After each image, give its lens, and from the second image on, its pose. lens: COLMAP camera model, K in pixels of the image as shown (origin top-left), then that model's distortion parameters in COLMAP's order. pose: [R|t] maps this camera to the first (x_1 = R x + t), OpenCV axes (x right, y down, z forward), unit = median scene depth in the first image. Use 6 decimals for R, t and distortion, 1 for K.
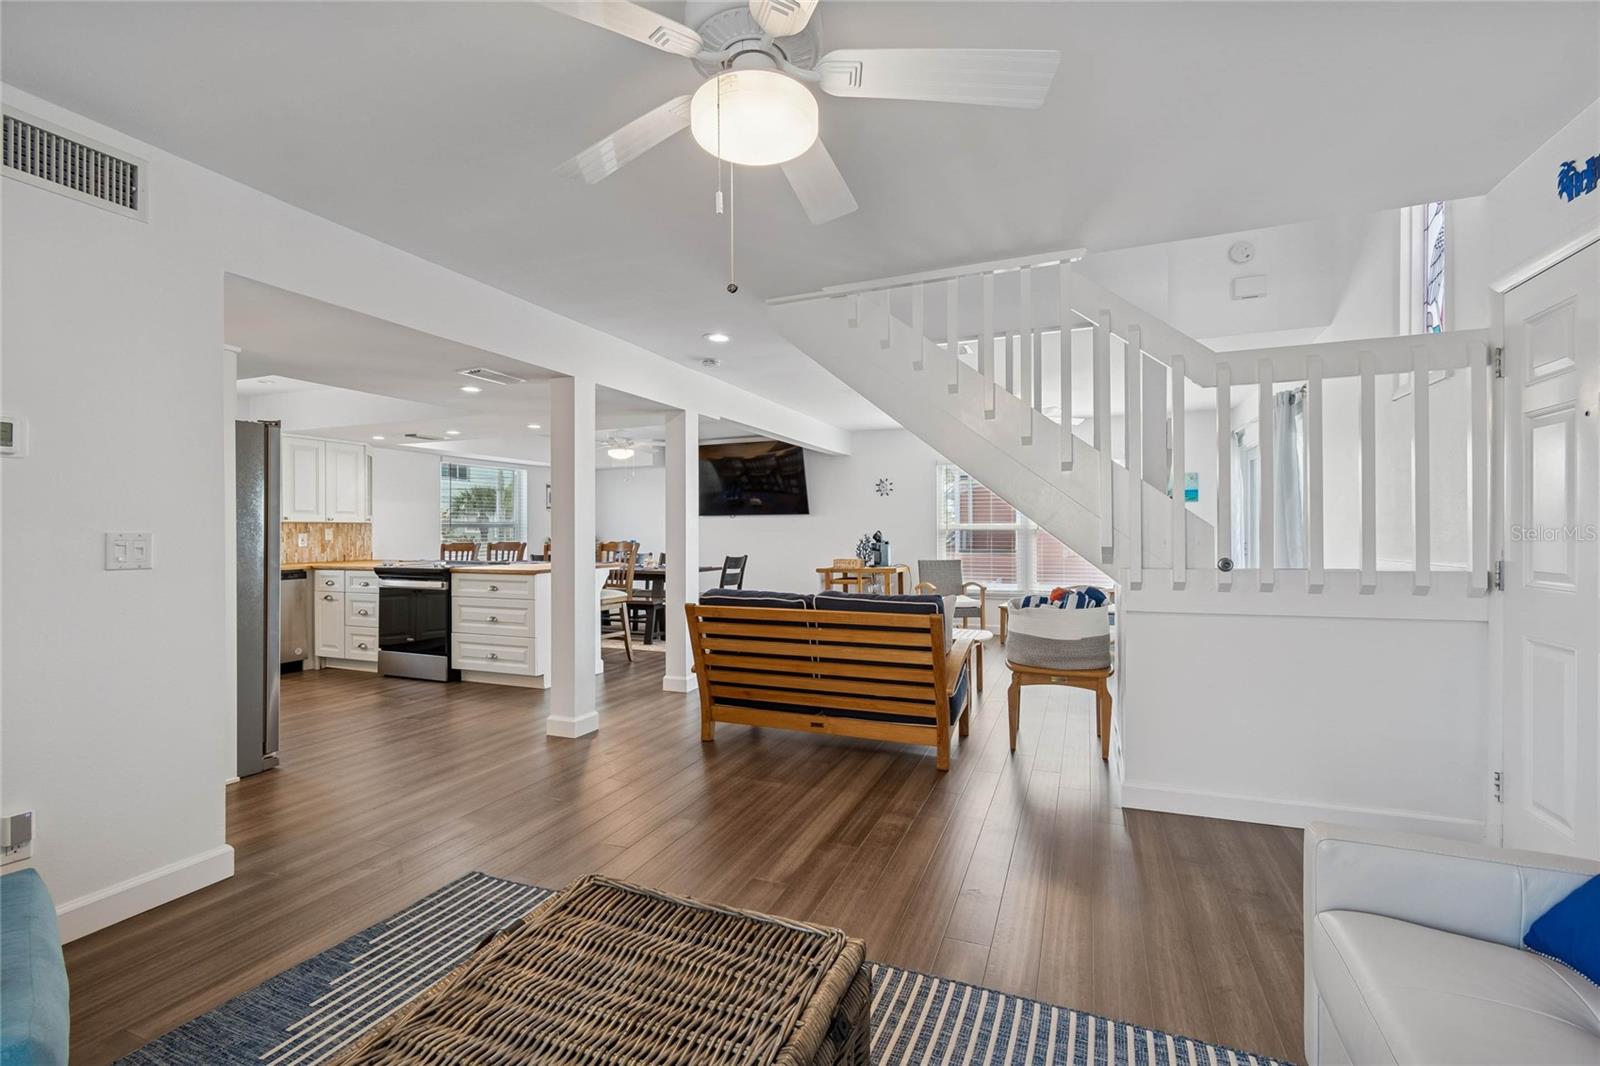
lens RADIAL K [[711.1, 0, 807.5], [0, 711.1, 537.7], [0, 0, 1]] dist [0.003109, -0.001046]
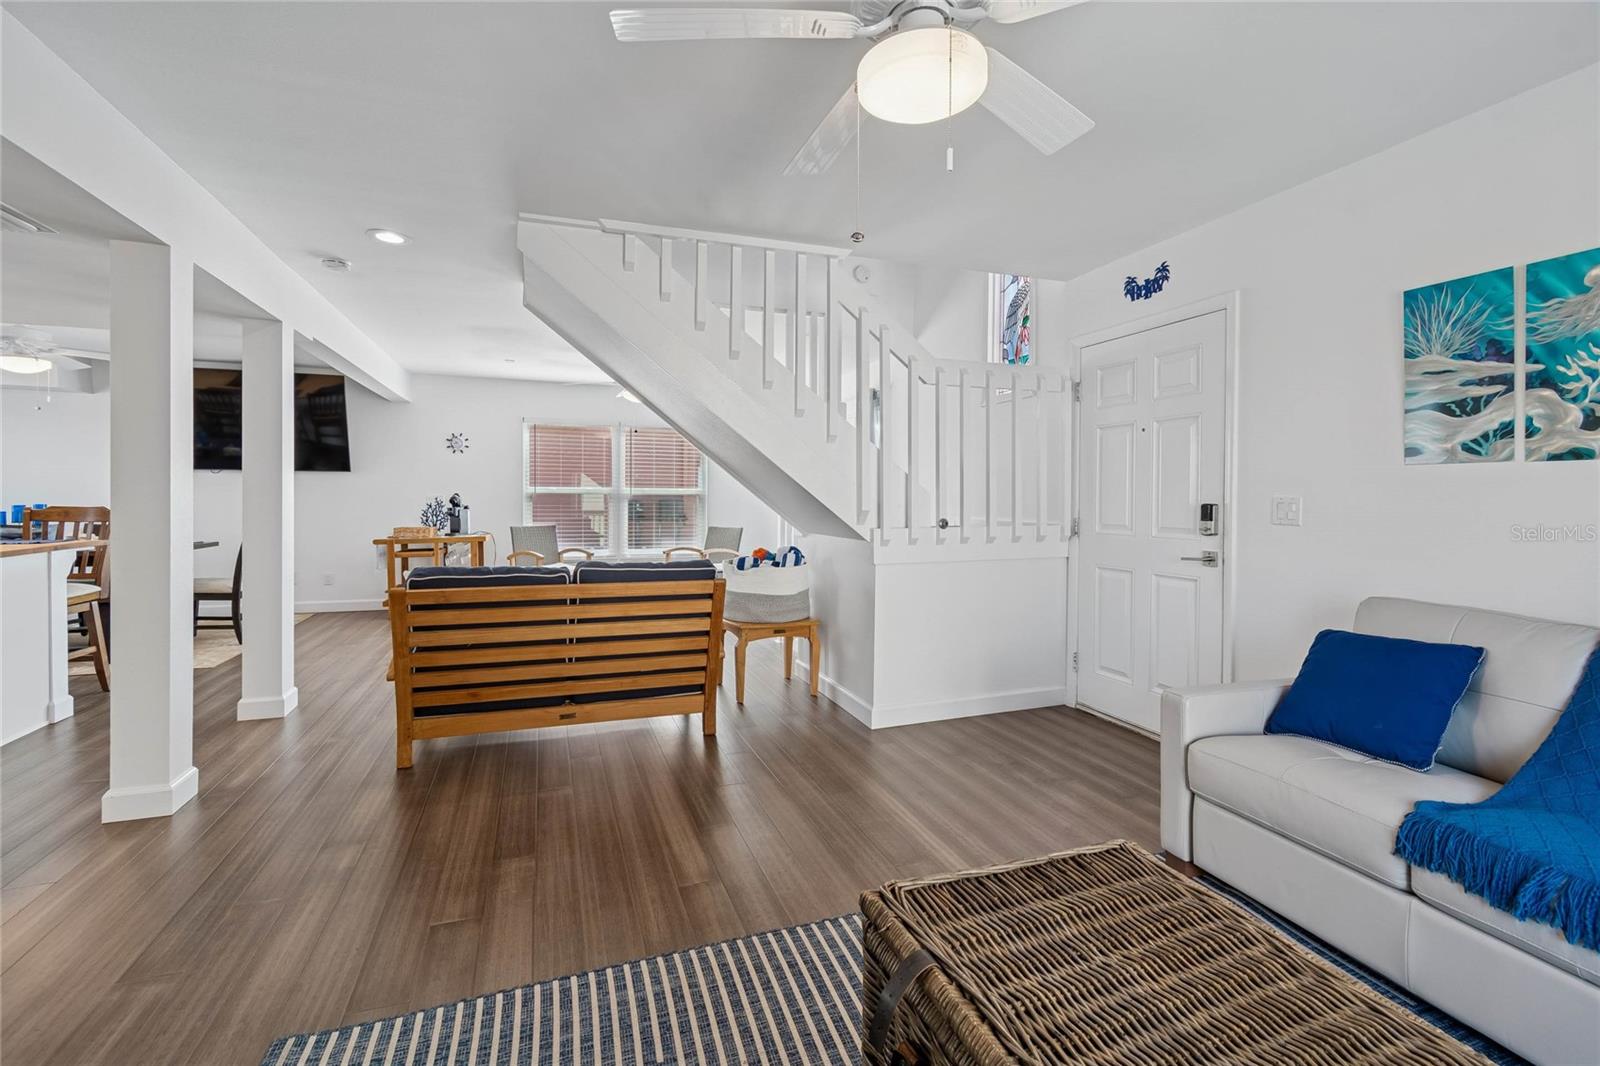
lens RADIAL K [[711.1, 0, 809.3], [0, 711.1, 513.7], [0, 0, 1]] dist [0.003109, -0.001046]
pose [[0.742526, -0.008417, 0.669764, -0.223158], [-0.003010, 0.999869, 0.015902, -0.000241], [-0.669810, -0.013824, 0.742403, 0.098136]]
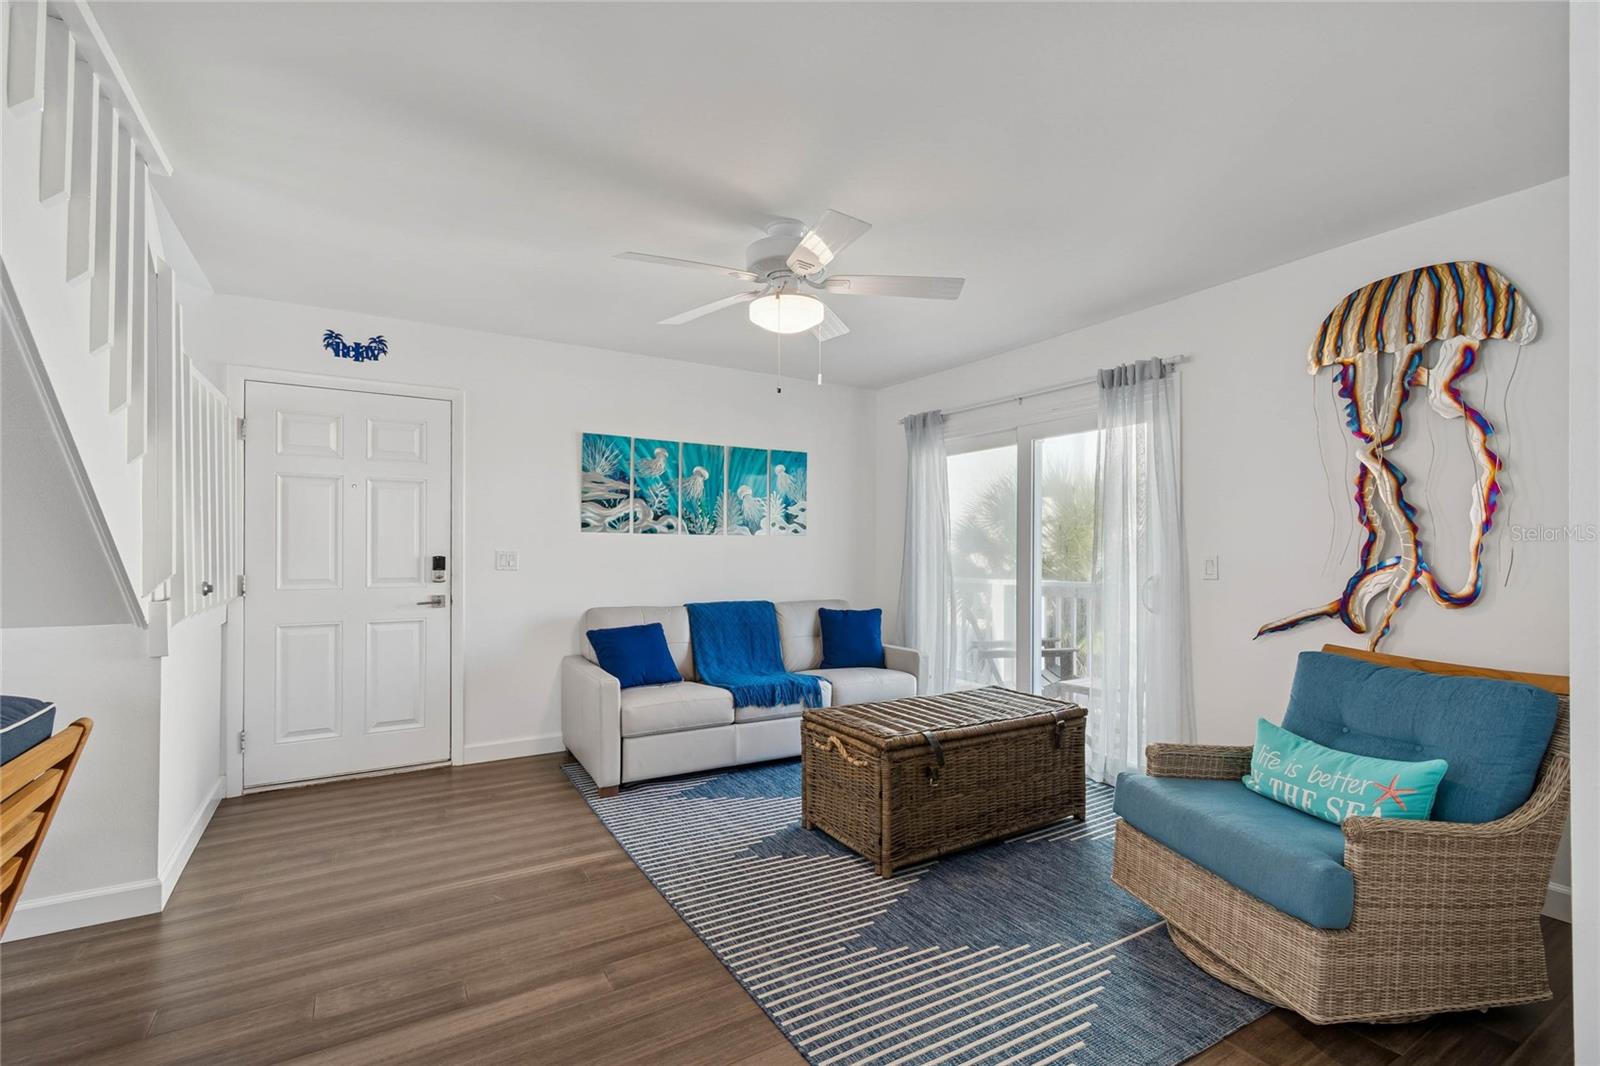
lens RADIAL K [[711.1, 0, 787.0], [0, 711.1, 549.4], [0, 0, 1]] dist [0.003109, -0.001046]
pose [[-0.792721, 0.000913, 0.609584, -0.293180], [0.003248, 0.999991, 0.002726, -0.006778], [-0.609576, 0.004141, -0.792717, 0.621082]]
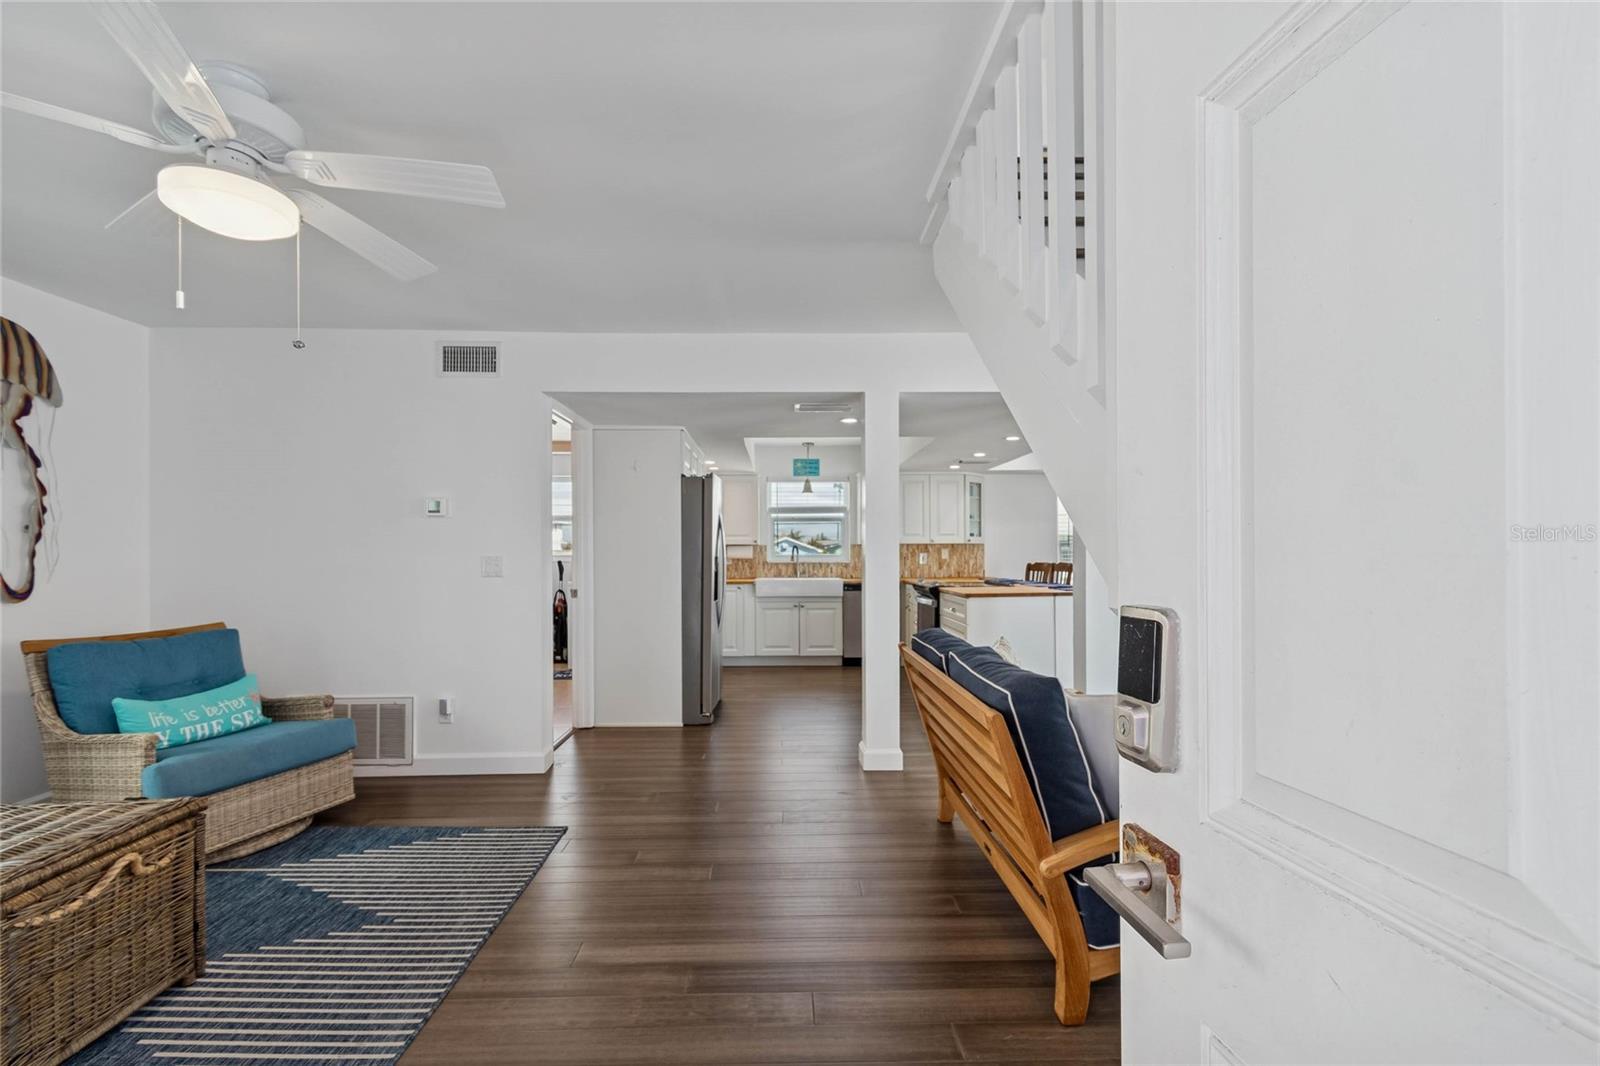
lens RADIAL K [[711.1, 0, 792.1], [0, 711.1, 555.7], [0, 0, 1]] dist [0.003109, -0.001046]
pose [[0.385729, 0.007826, -0.922579, 0.354447], [-0.004220, 0.999969, 0.006718, -0.009588], [0.922602, 0.001302, 0.385750, 0.367843]]
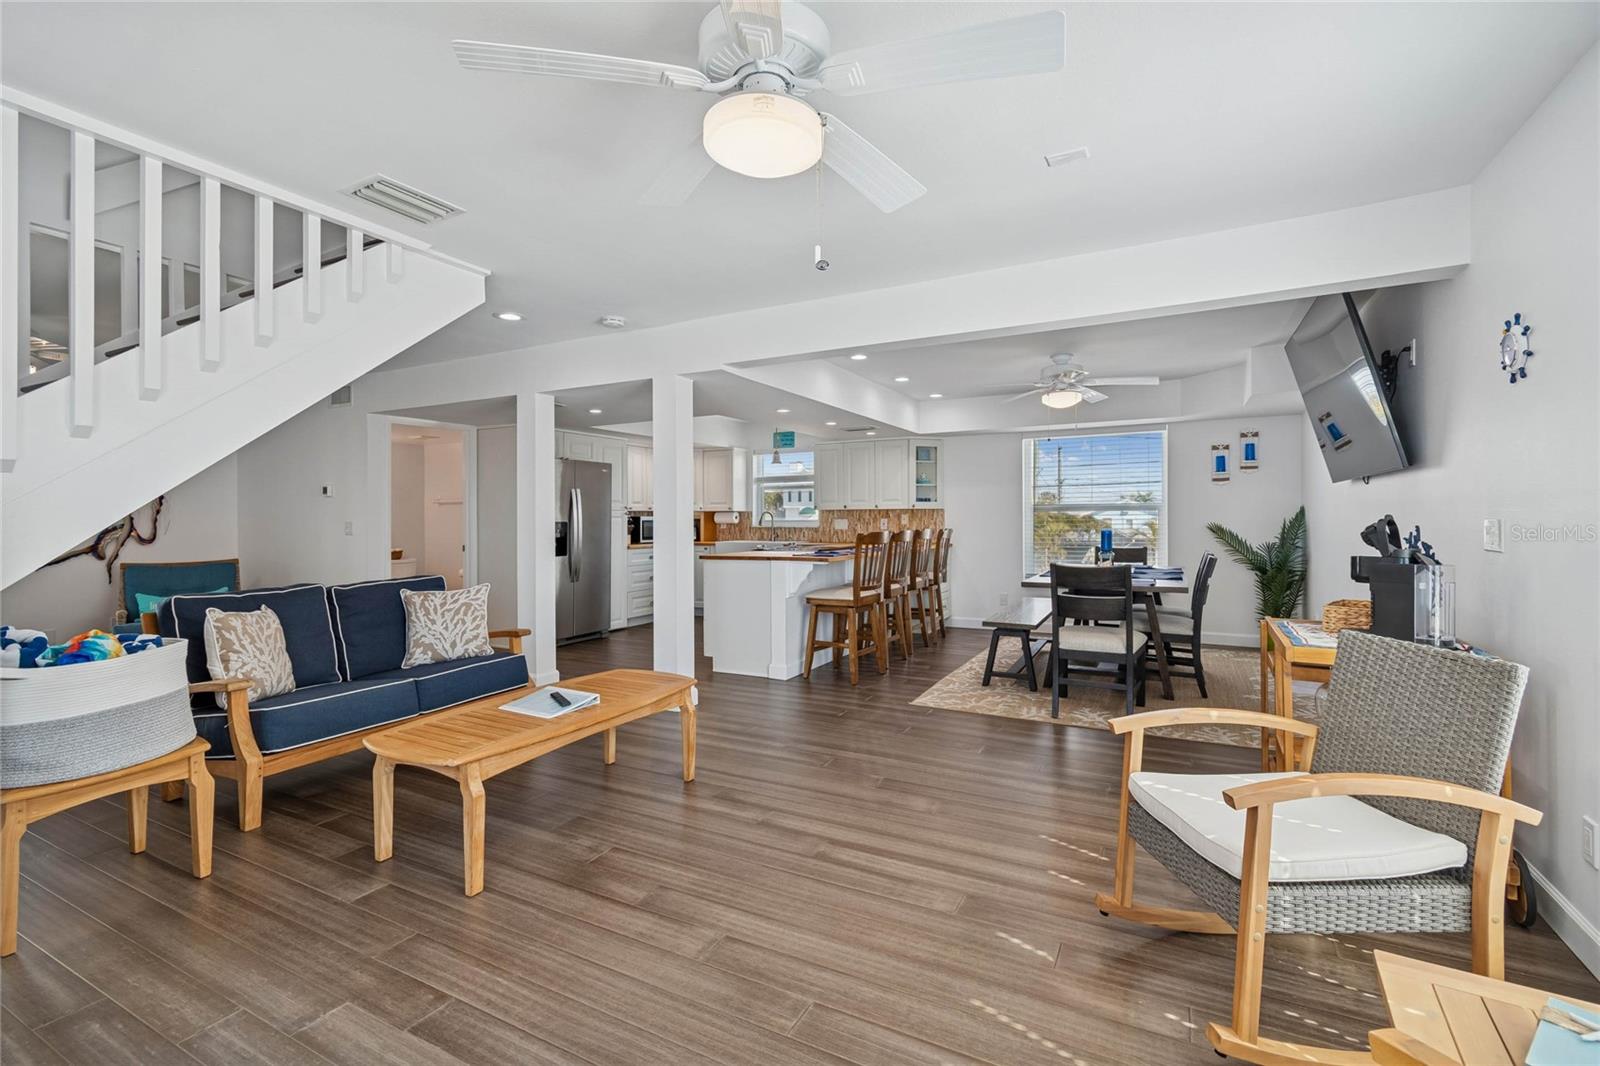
lens RADIAL K [[711.1, 0, 795.0], [0, 711.1, 510.1], [0, 0, 1]] dist [0.003109, -0.001046]
pose [[-0.118480, -0.008076, -0.992924, 0.576501], [-0.003411, 0.999964, -0.007726, -0.011676], [0.992951, 0.002471, -0.118504, 1.107599]]
